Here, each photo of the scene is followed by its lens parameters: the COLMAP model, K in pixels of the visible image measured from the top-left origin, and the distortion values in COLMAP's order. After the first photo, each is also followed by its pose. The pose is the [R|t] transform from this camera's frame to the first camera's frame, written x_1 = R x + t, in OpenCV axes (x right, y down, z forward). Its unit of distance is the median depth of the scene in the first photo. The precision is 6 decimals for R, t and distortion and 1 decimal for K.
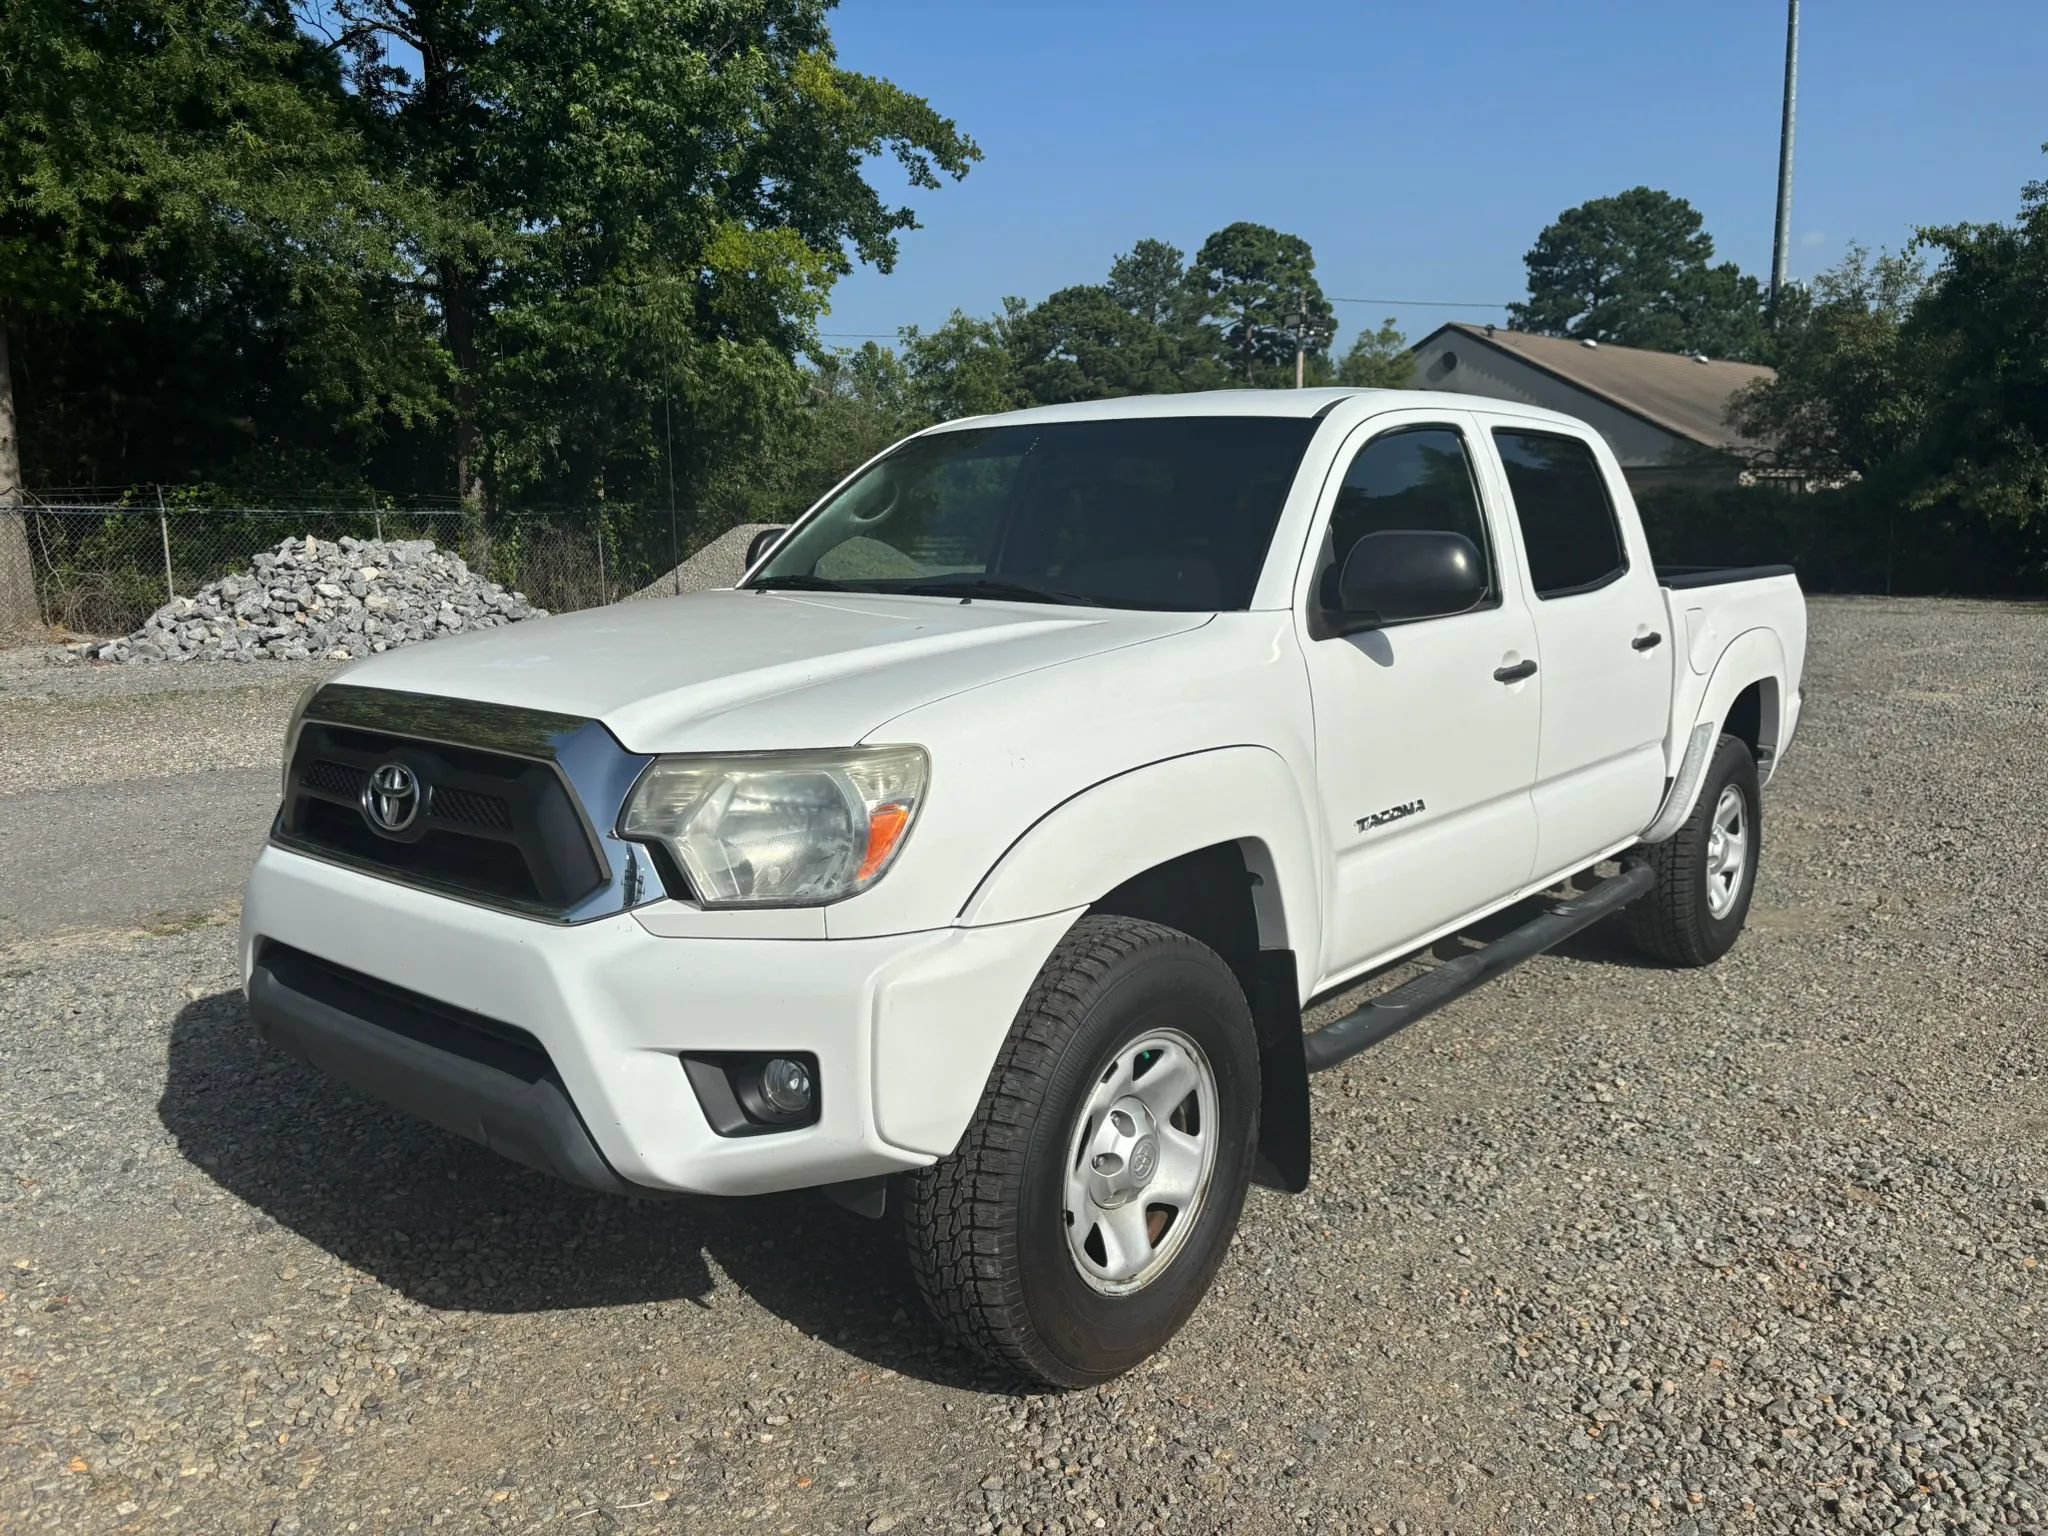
lens RADIAL K [[1548.4, 0, 1024.2], [0, 1548.4, 785.7], [0, 0, 1]] dist [0.037495, -0.034474]
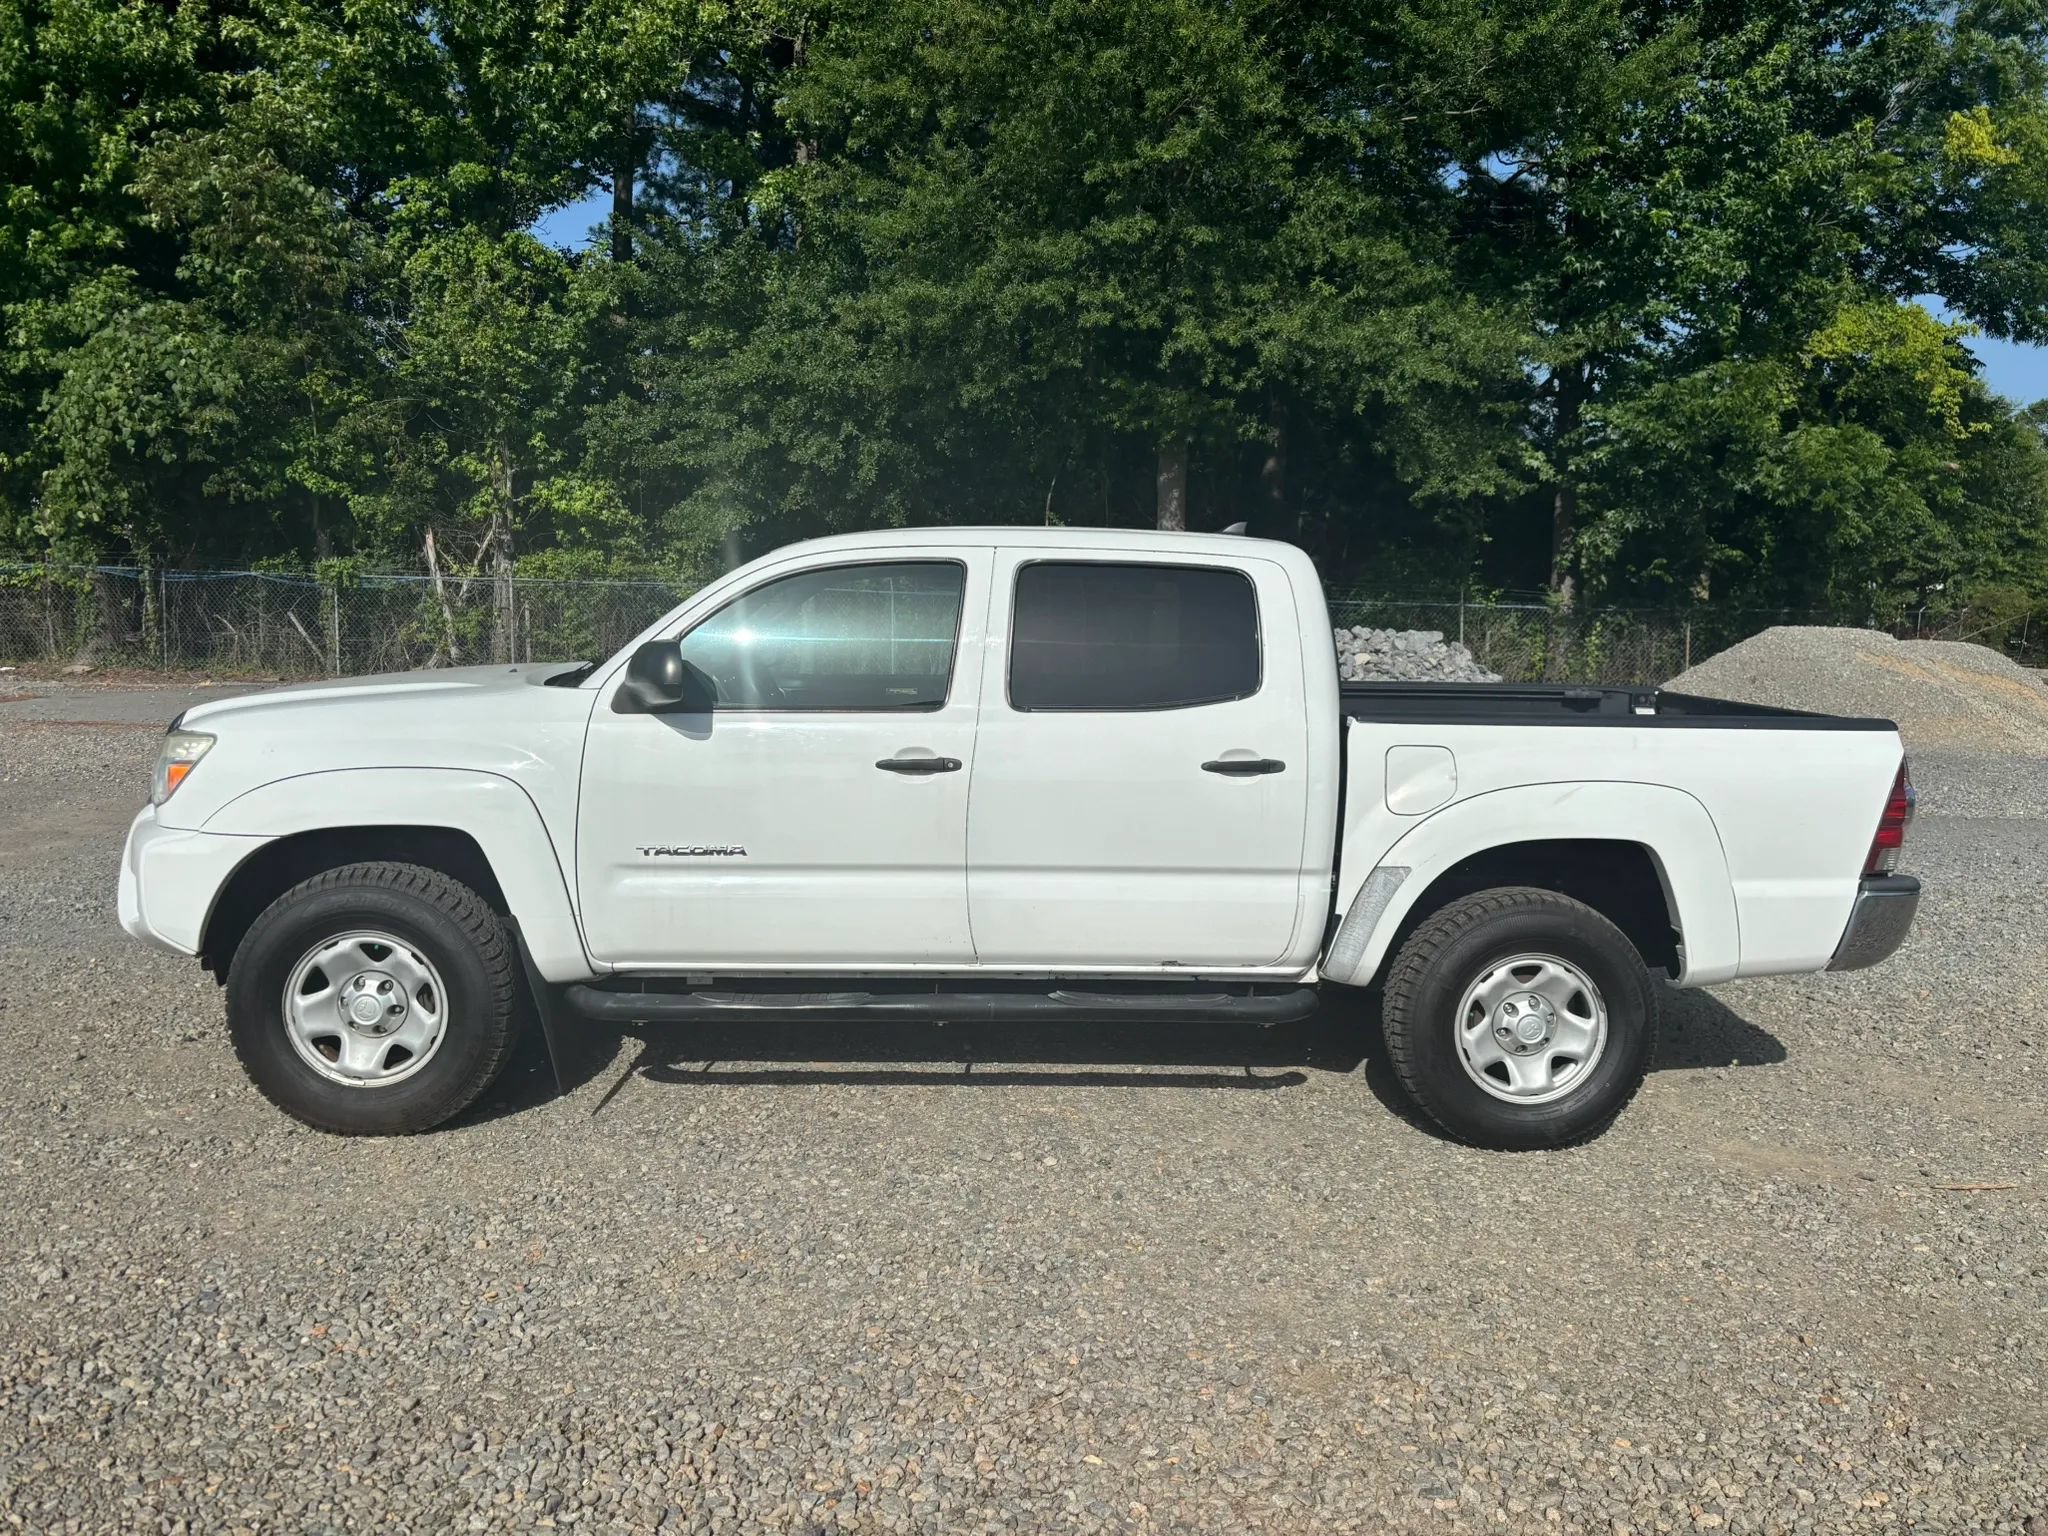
lens RADIAL K [[1548.4, 0, 1038.6], [0, 1548.4, 748.3], [0, 0, 1]] dist [0.037495, -0.034474]
pose [[0.681267, 0.092141, -0.726213, 0.152404], [-0.150222, 0.988531, -0.015501, -0.010025], [0.716455, 0.119654, 0.687295, 0.030083]]
